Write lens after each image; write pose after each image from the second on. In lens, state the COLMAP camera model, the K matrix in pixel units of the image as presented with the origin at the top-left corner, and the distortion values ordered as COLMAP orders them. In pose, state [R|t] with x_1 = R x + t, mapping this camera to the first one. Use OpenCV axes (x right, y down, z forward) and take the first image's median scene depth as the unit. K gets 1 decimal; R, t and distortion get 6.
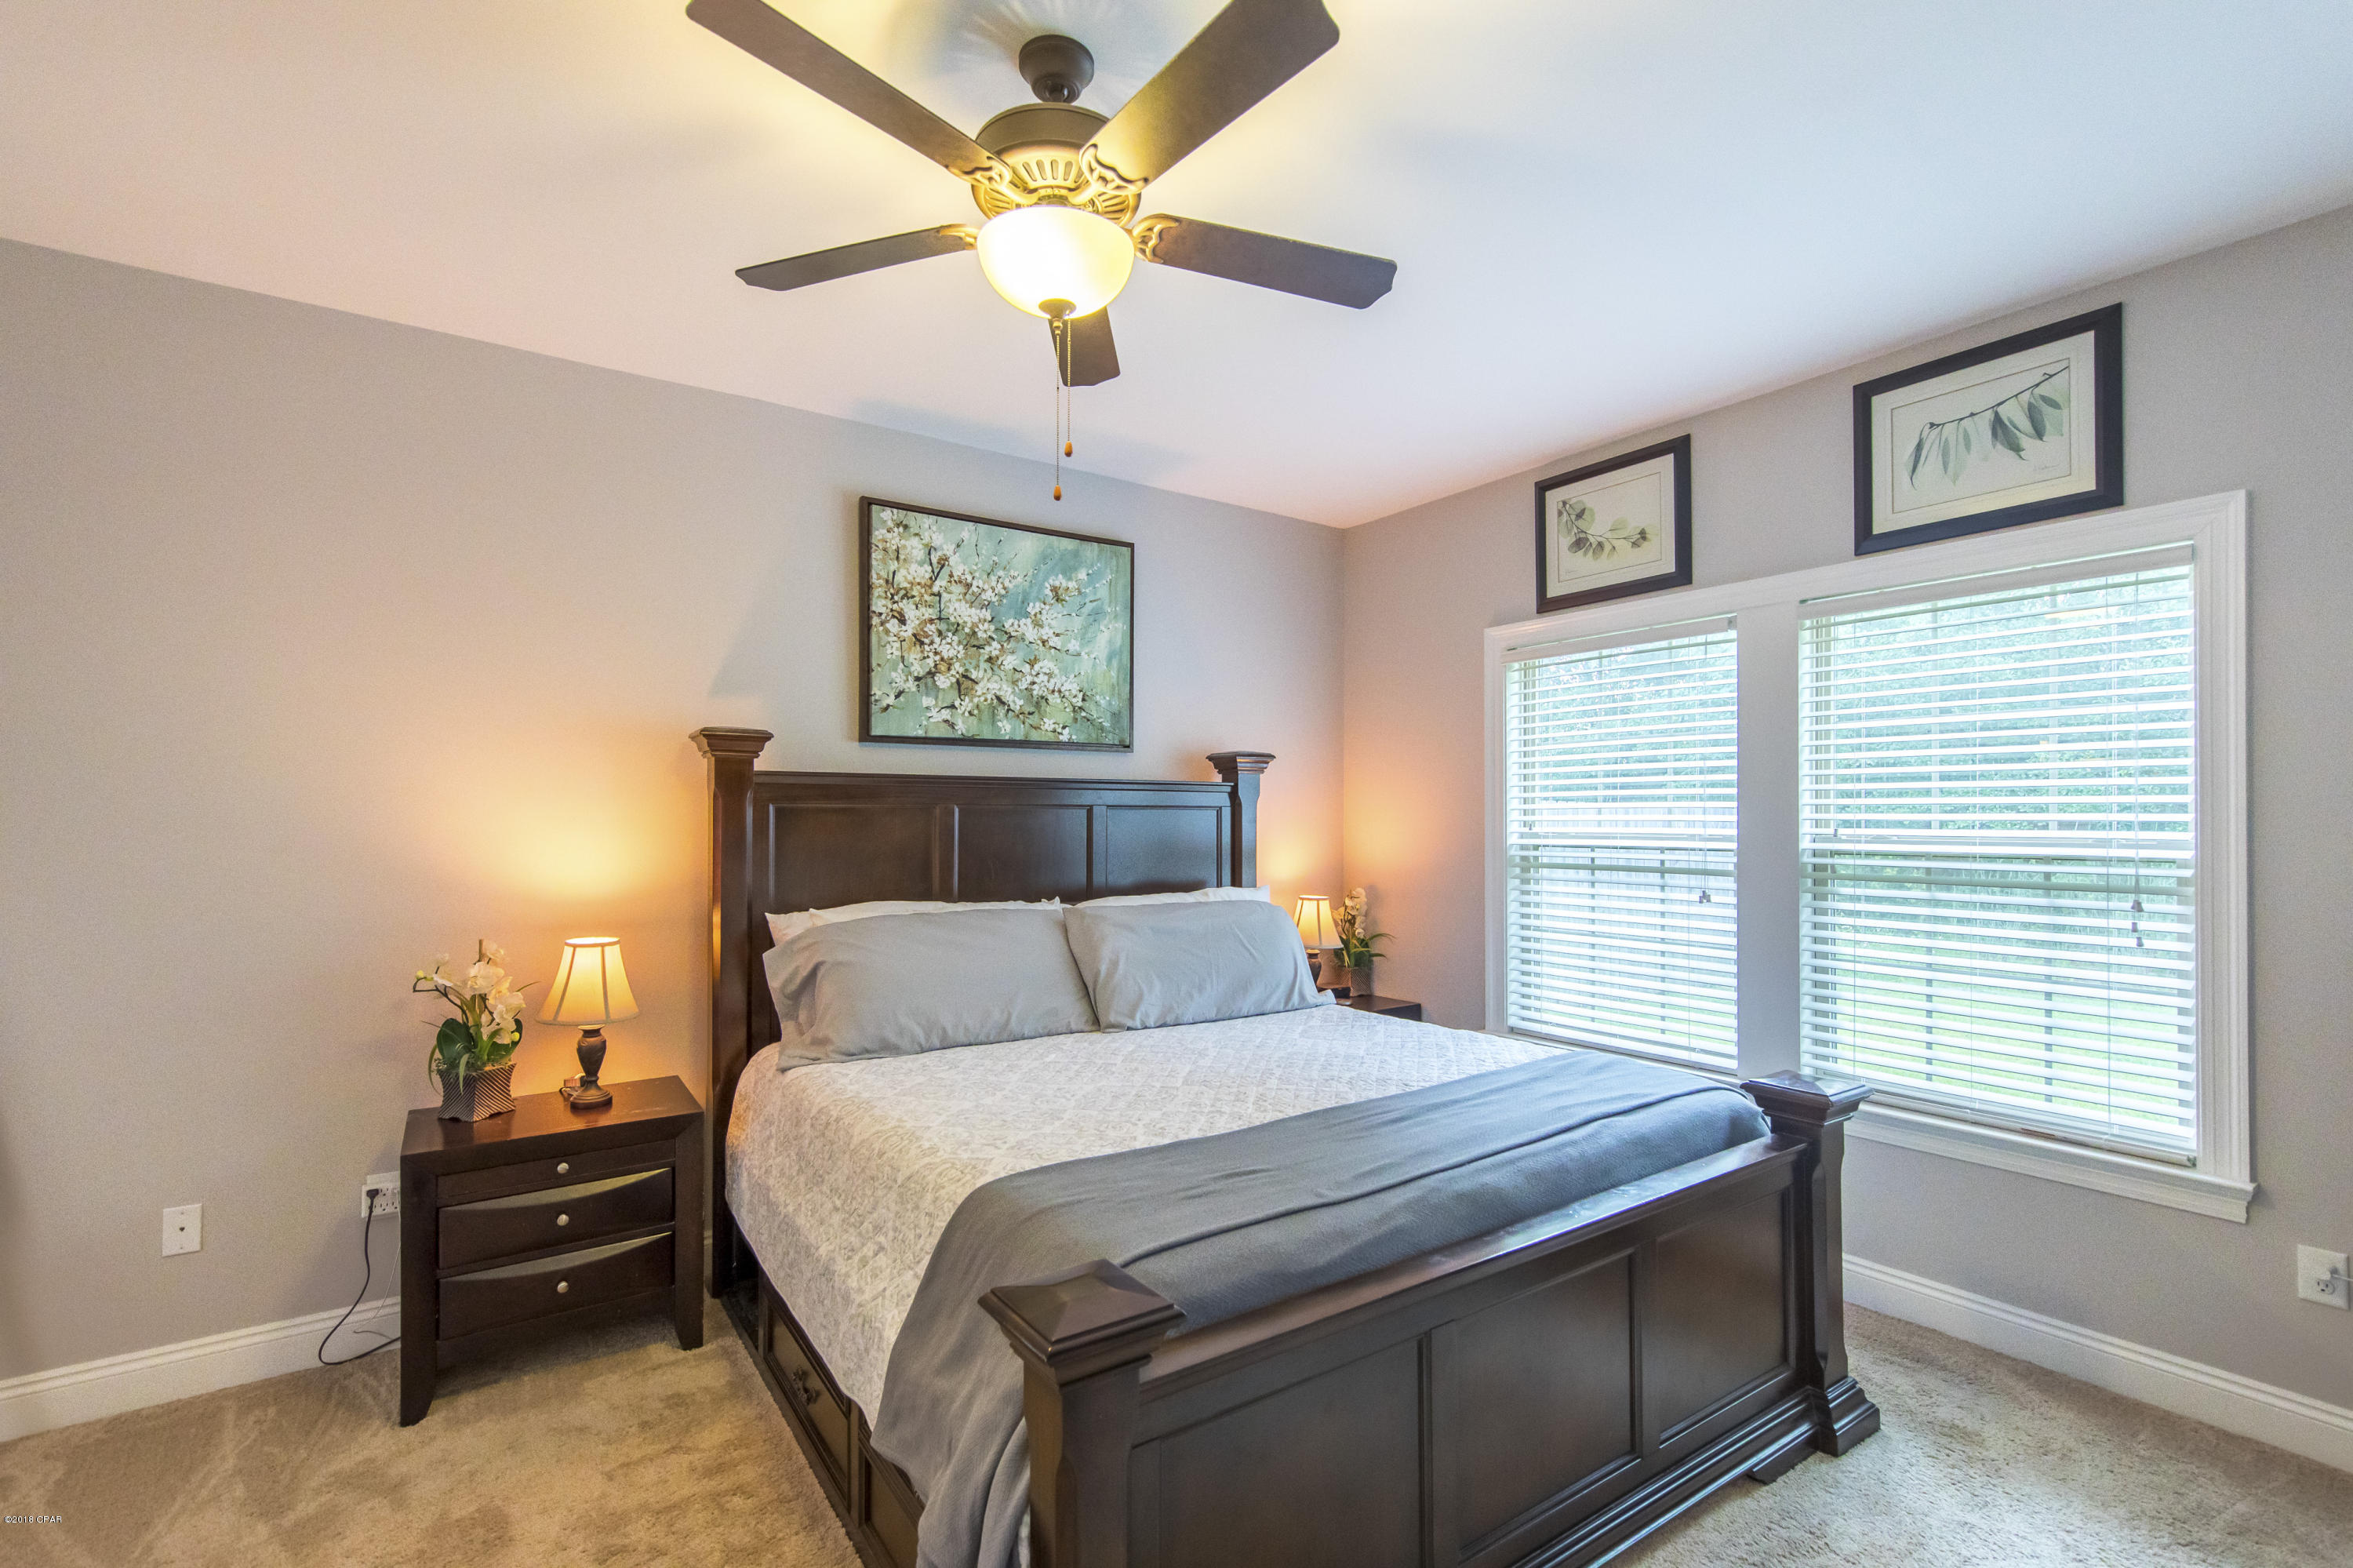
lens RADIAL K [[1061.5, 0, 1179.9], [0, 1061.5, 802.7], [0, 0, 1]] dist [0.000091, 0.000508]
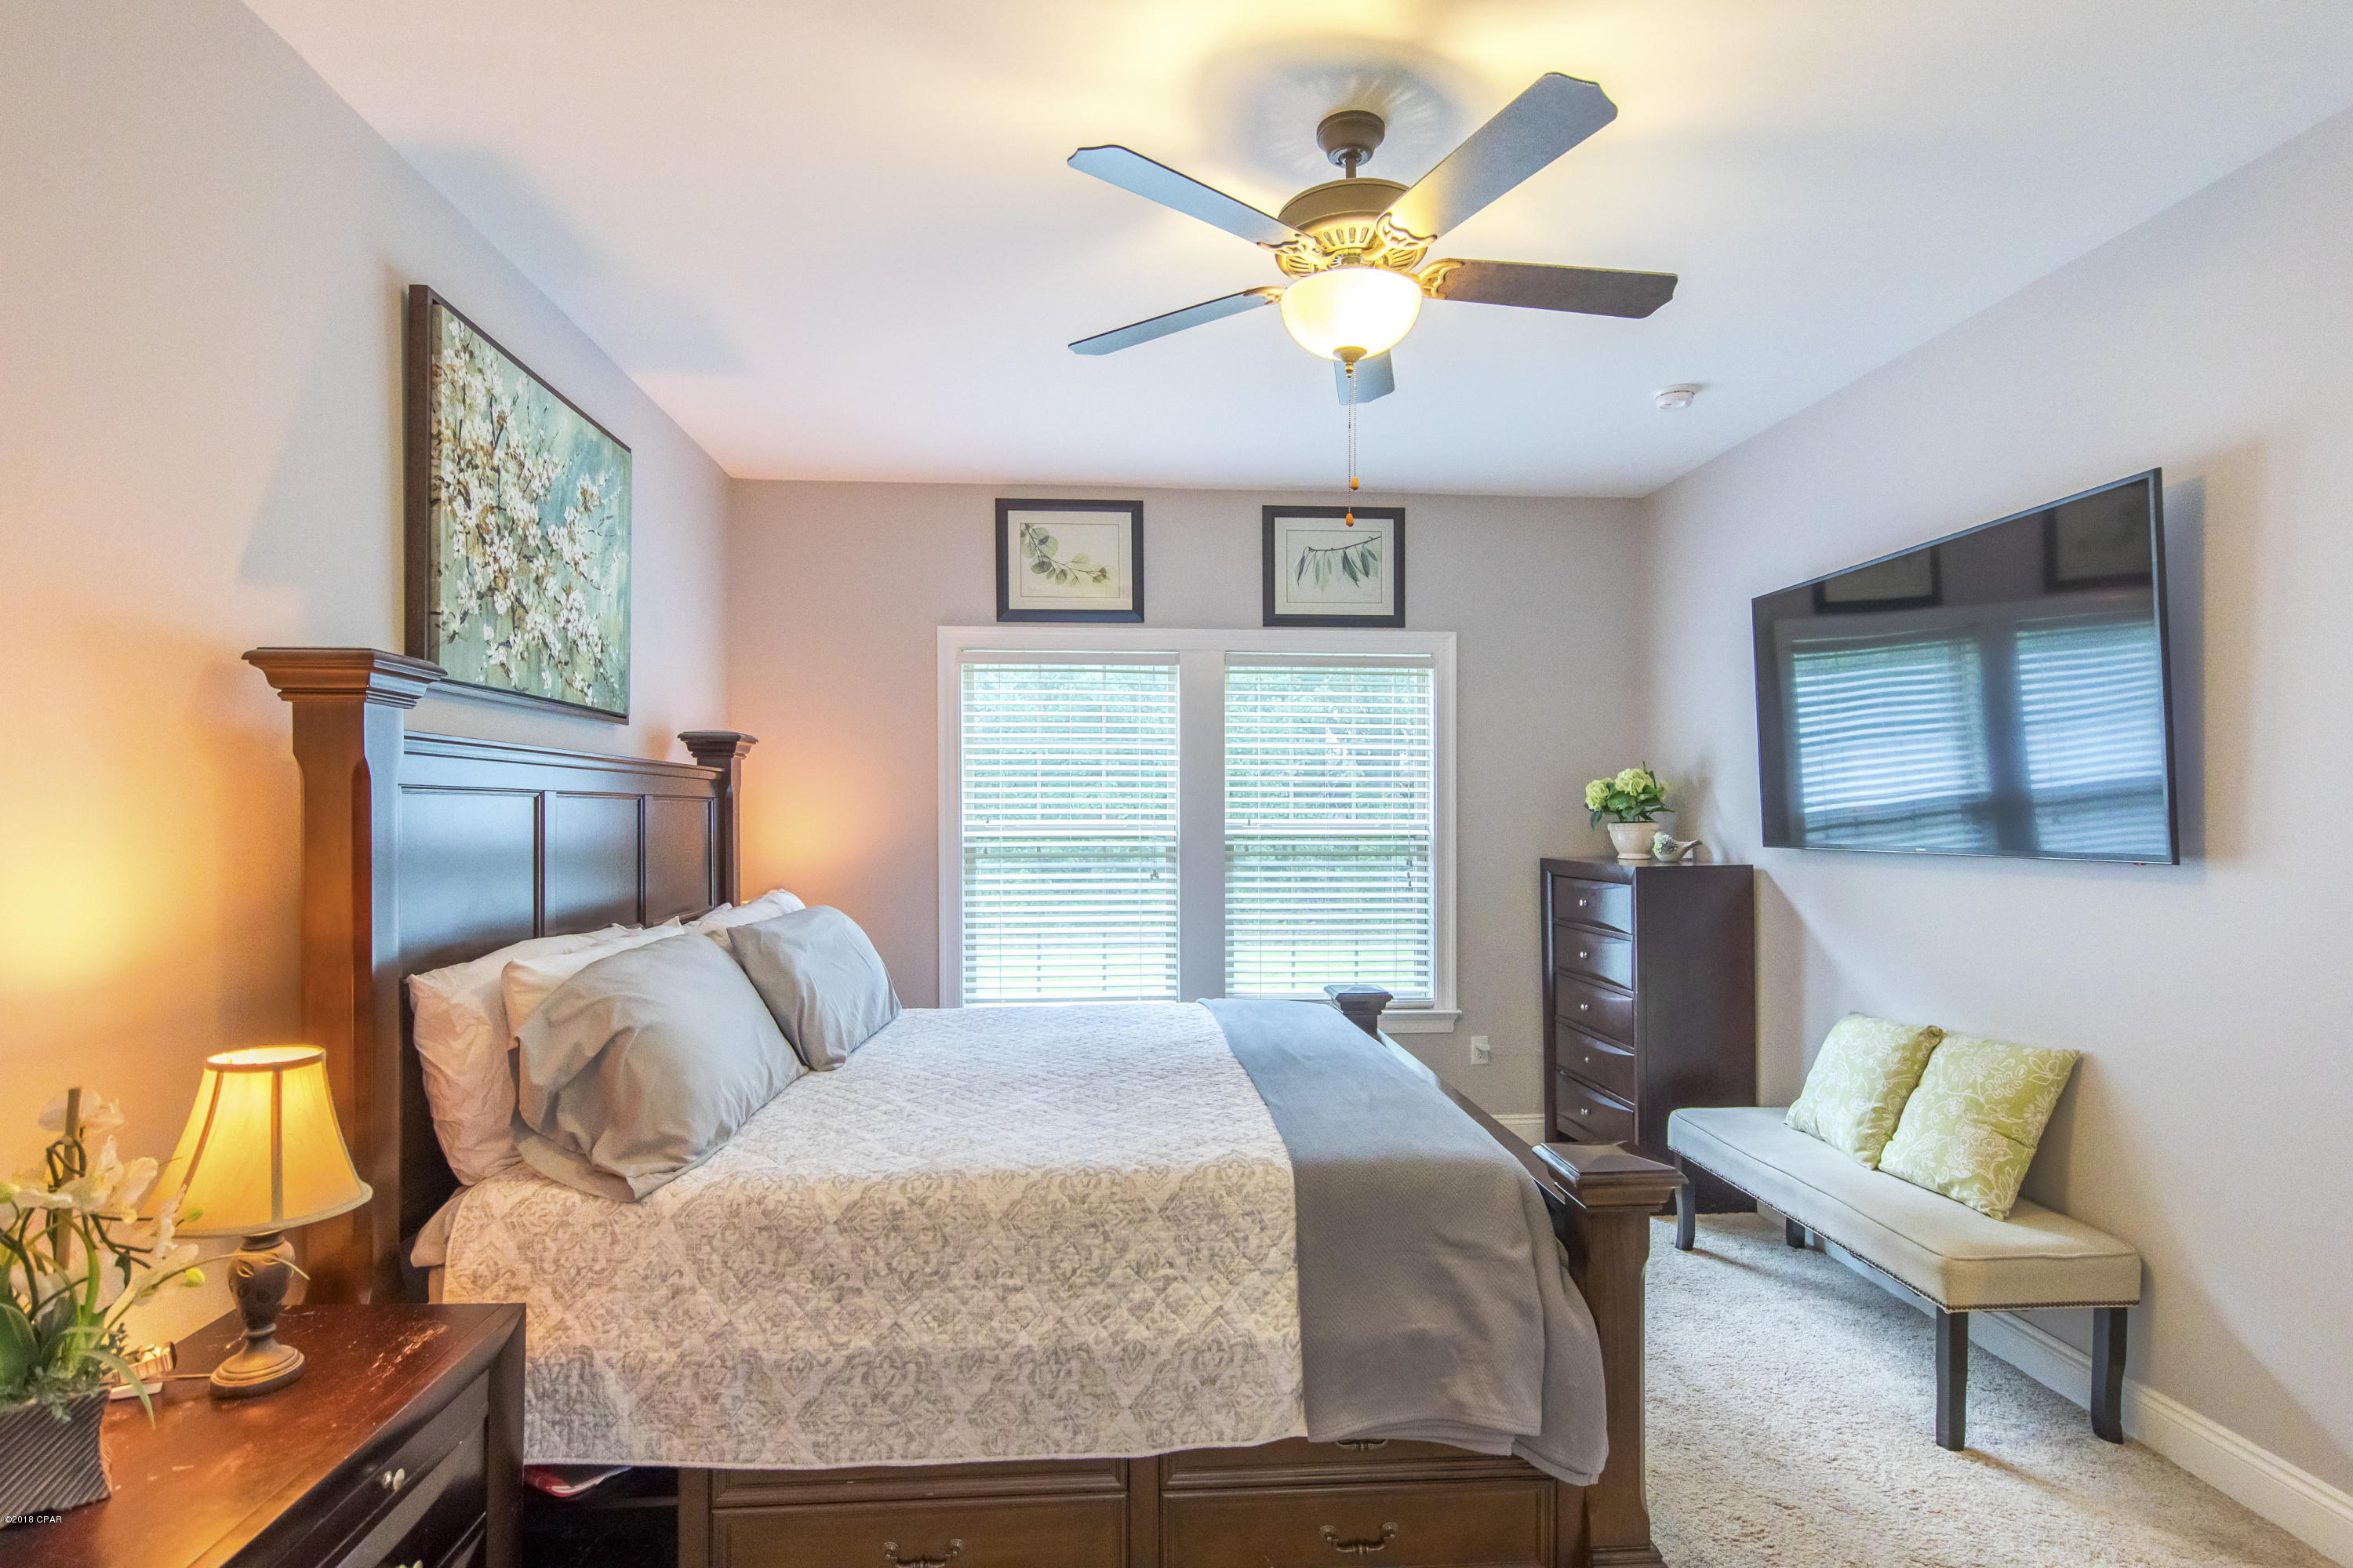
lens RADIAL K [[1160.8, 0, 1184.5], [0, 1160.8, 801.7], [0, 0, 1]] dist [0.007071, 0.000429]
pose [[0.494258, 0.007326, 0.869284, -0.648799], [-0.012542, 0.999921, -0.001296, 0.003821], [-0.869225, -0.010262, 0.494311, 0.278474]]
